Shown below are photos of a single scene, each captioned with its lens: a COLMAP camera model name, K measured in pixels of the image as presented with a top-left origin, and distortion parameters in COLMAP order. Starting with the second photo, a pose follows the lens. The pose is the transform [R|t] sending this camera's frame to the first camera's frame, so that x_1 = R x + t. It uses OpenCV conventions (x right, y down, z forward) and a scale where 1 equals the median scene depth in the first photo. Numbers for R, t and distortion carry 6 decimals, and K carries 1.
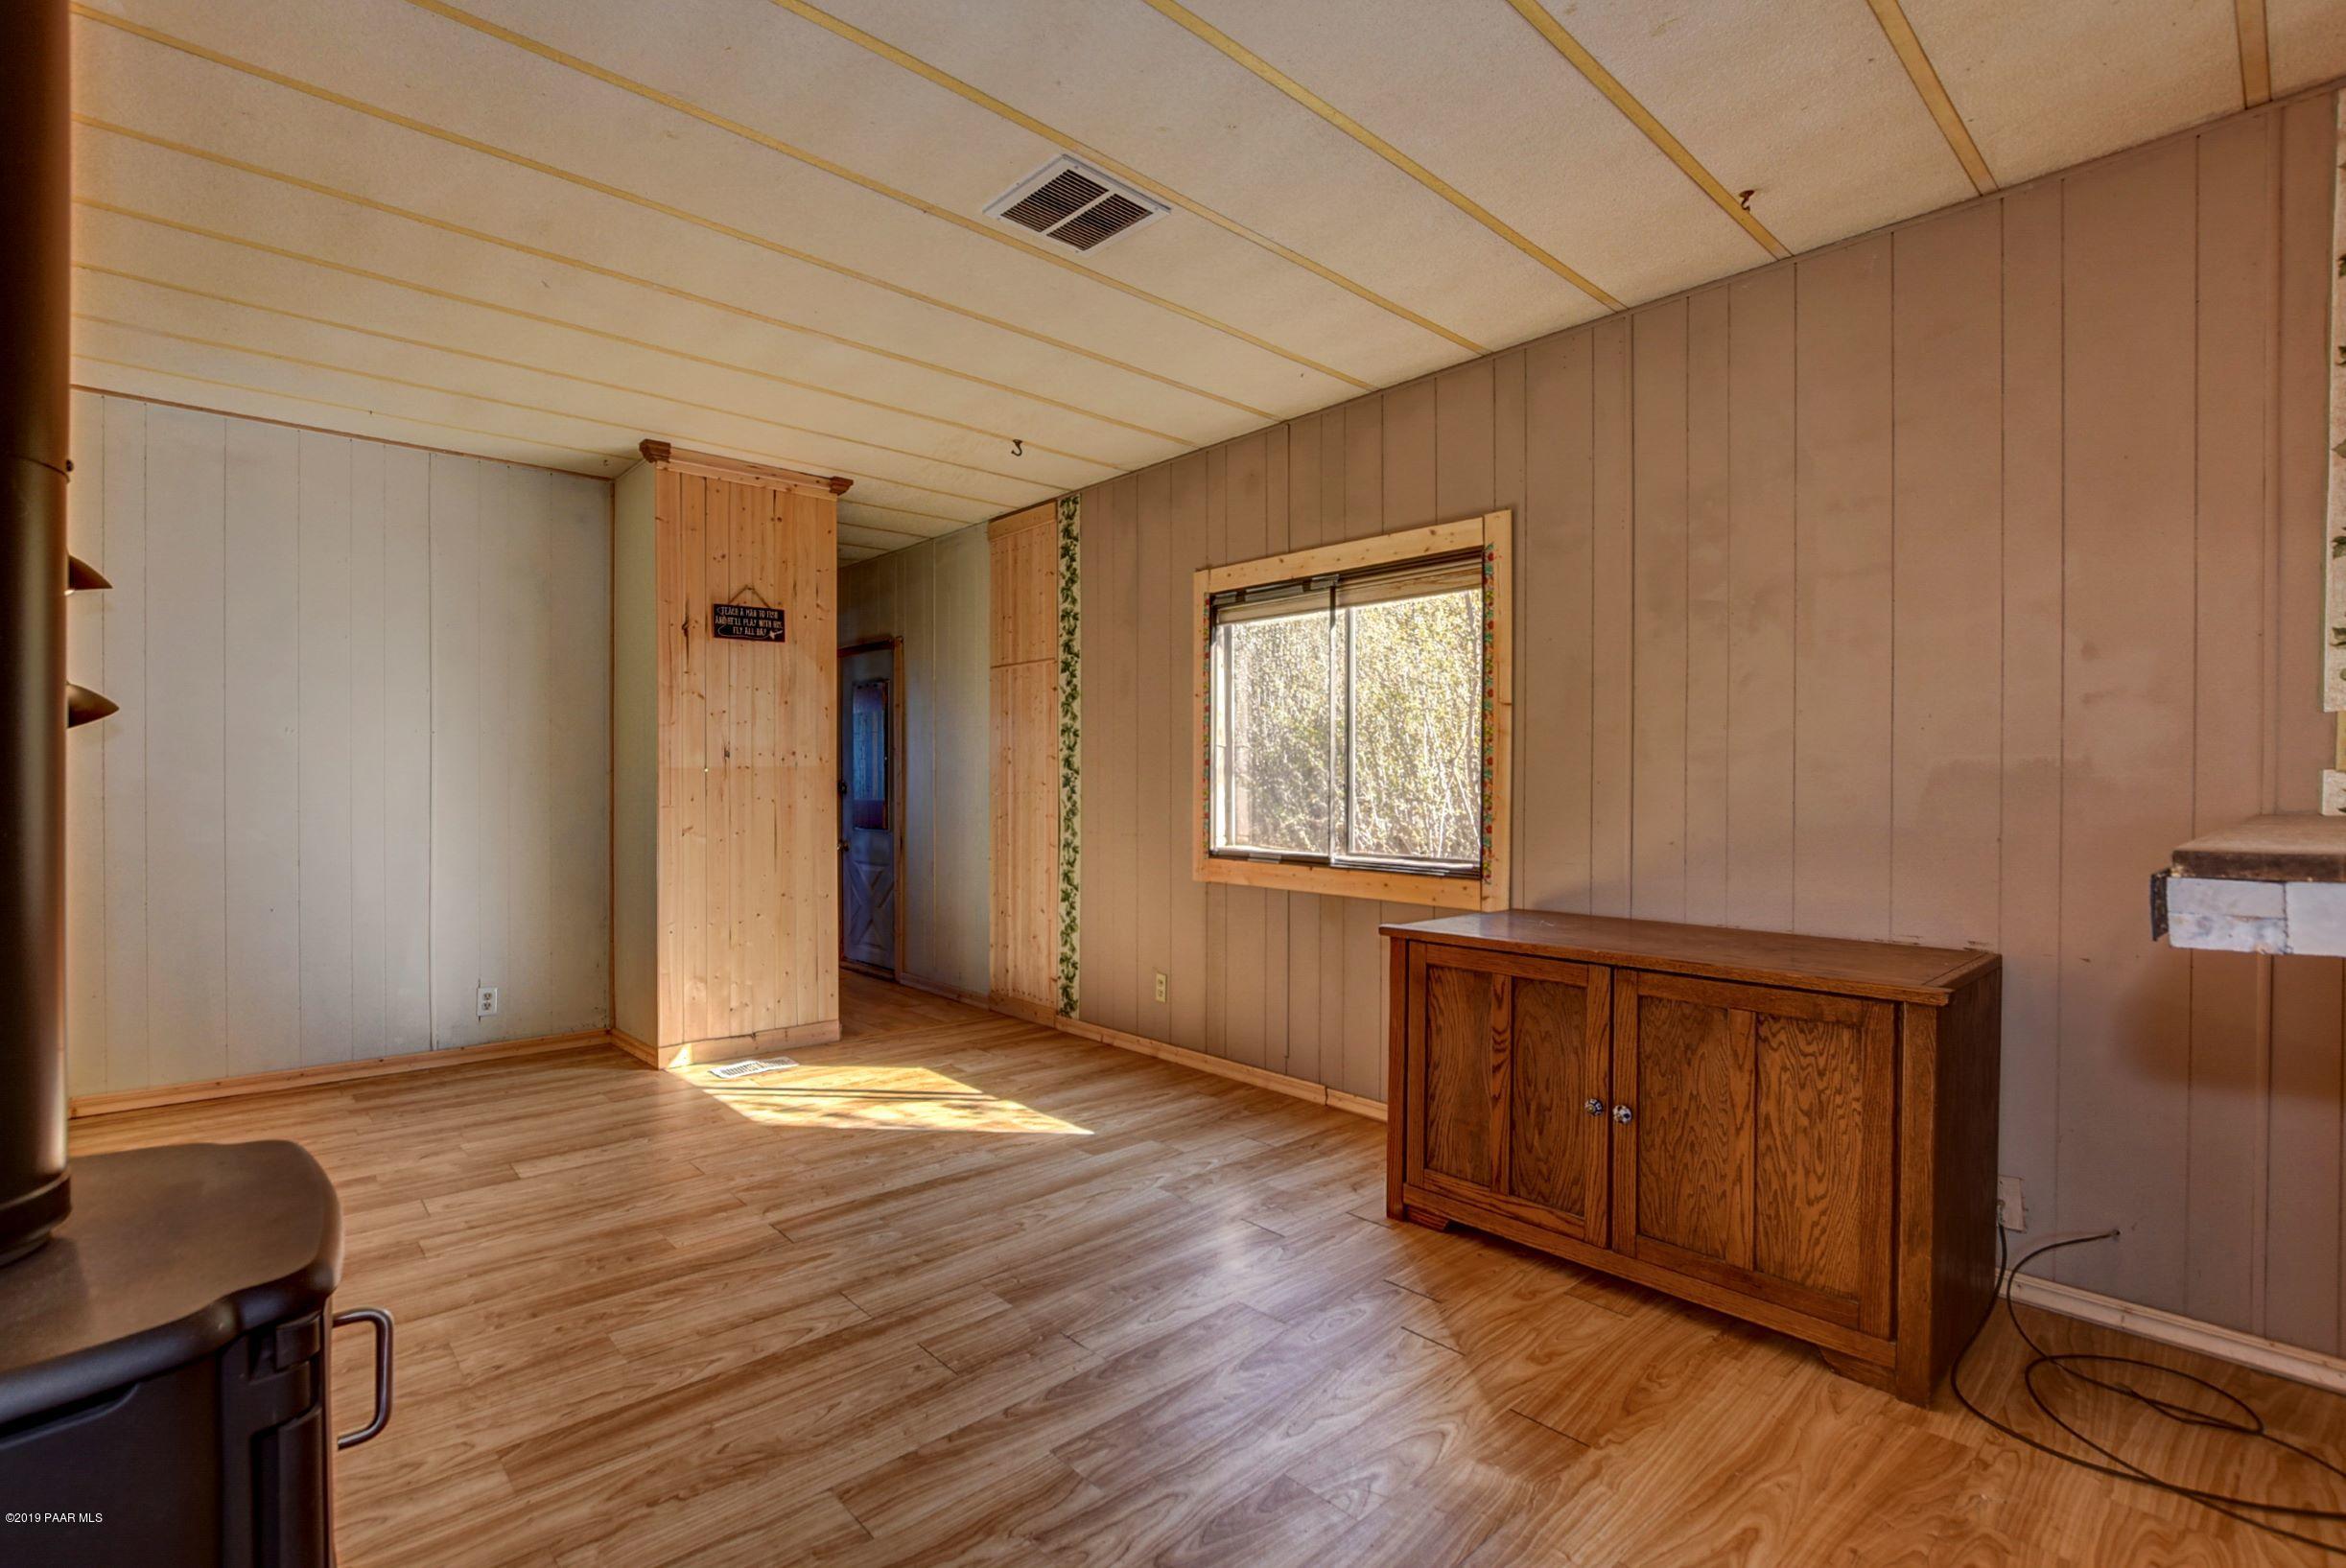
lens RADIAL K [[1047.7, 0, 1180.0], [0, 1047.7, 789.7], [0, 0, 1]] dist [-0.019283, 0.005921]
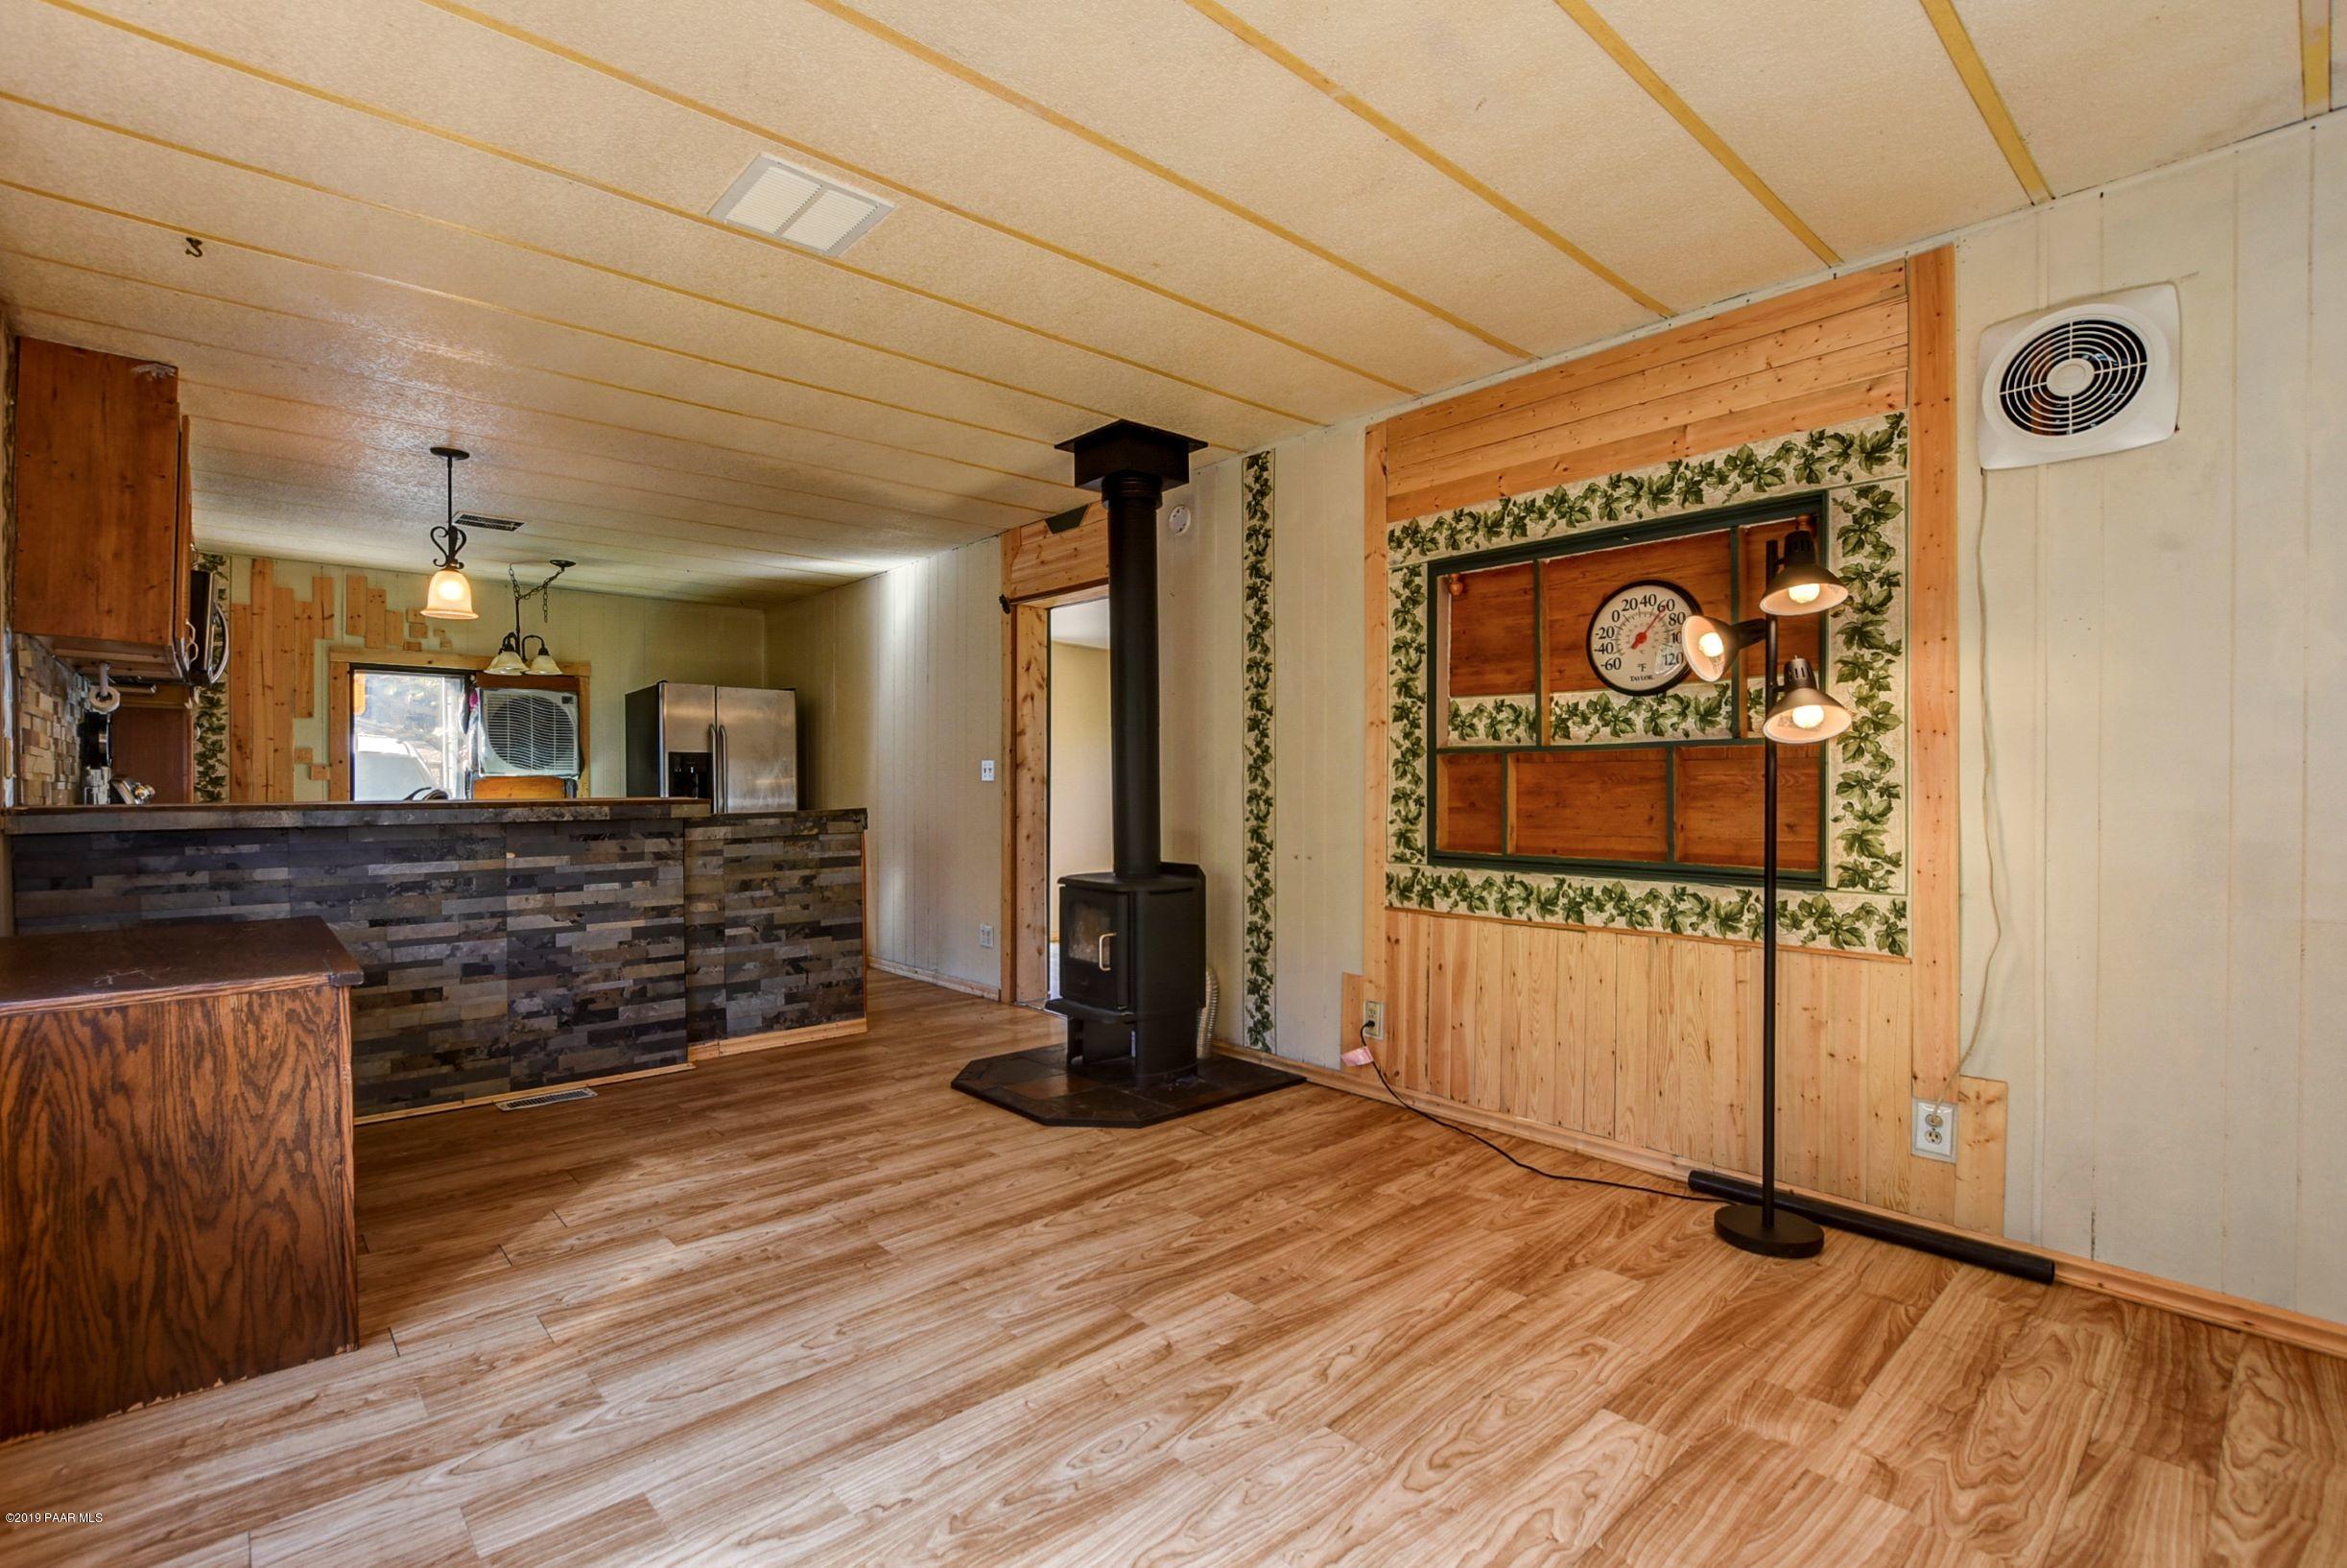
lens RADIAL K [[1047.1, 0, 1200.1], [0, 1047.1, 795.2], [0, 0, 1]] dist [-0.013917, 0.000378]
pose [[-0.999915, 0.000267, -0.013039, -0.410635], [0.000069, 0.999885, 0.015180, -0.010751], [0.013042, 0.015177, -0.999800, 1.757693]]
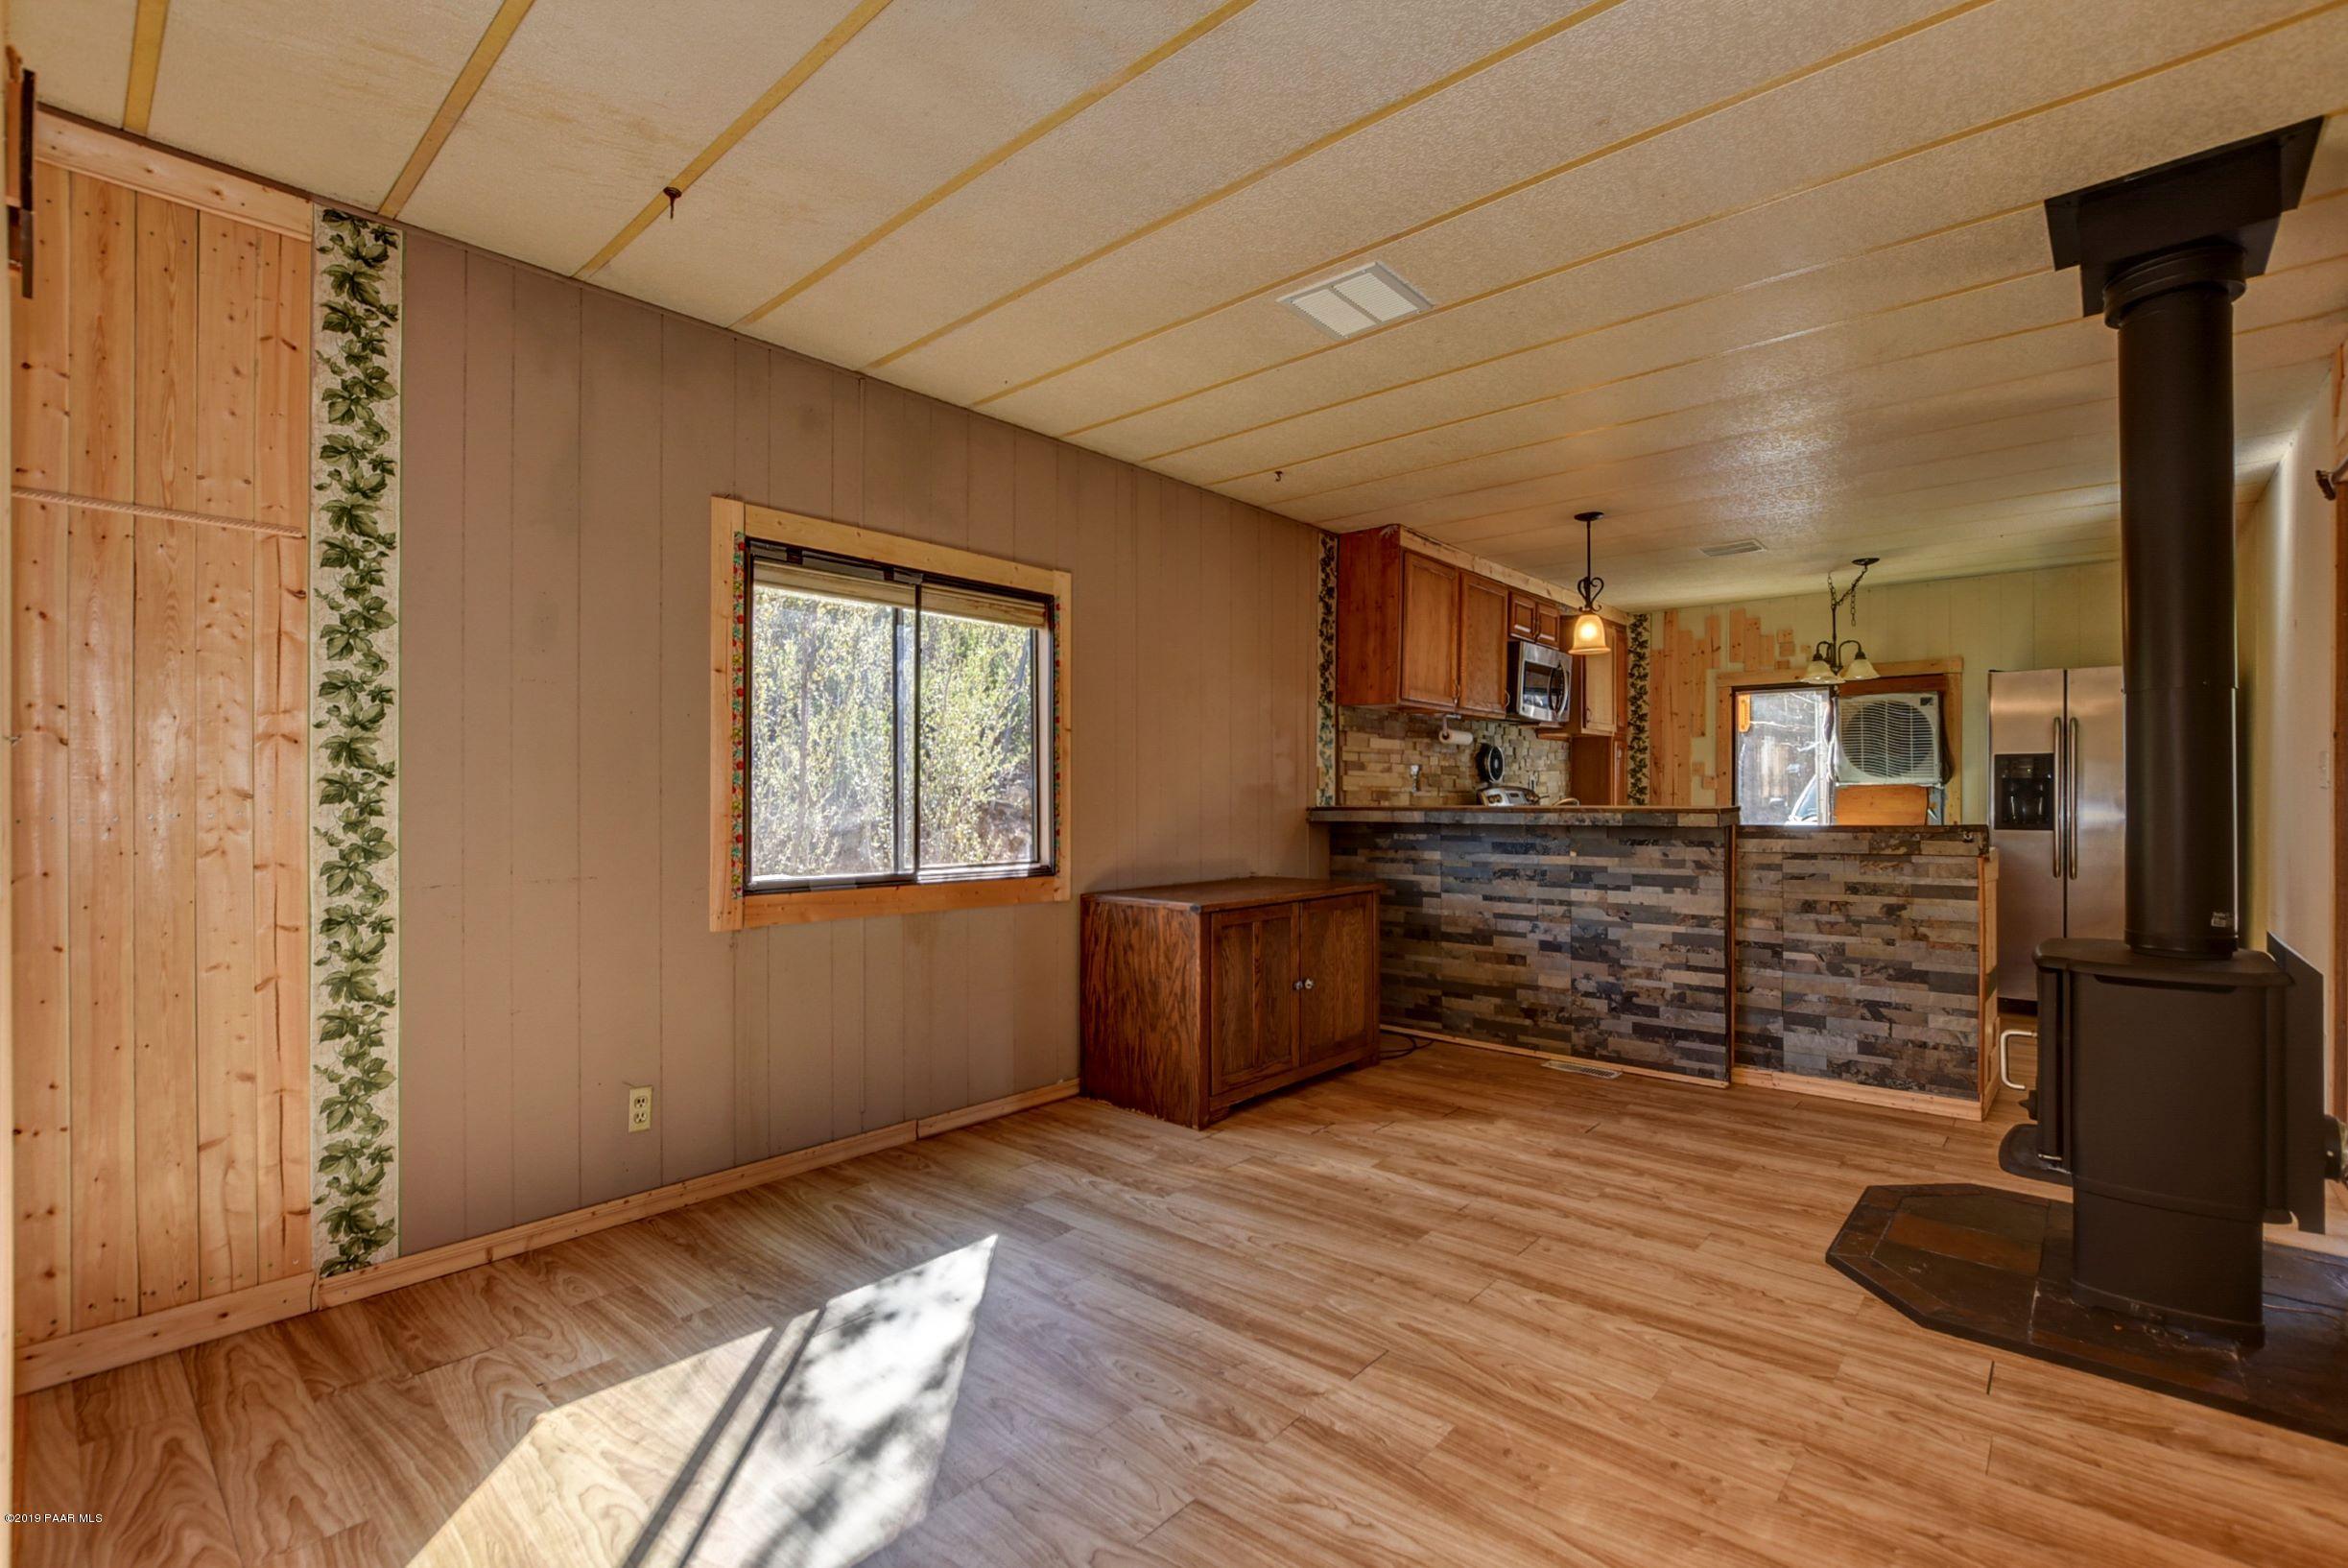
lens RADIAL K [[1087.2, 0, 1146.0], [0, 1087.2, 793.0], [0, 0, 1]] dist [-0.026962, 0.007154]
pose [[-0.087823, 0.000008, 0.996136, -1.124643], [0.005279, 0.999986, 0.000457, -0.008842], [-0.996122, 0.005298, -0.087822, 1.178016]]
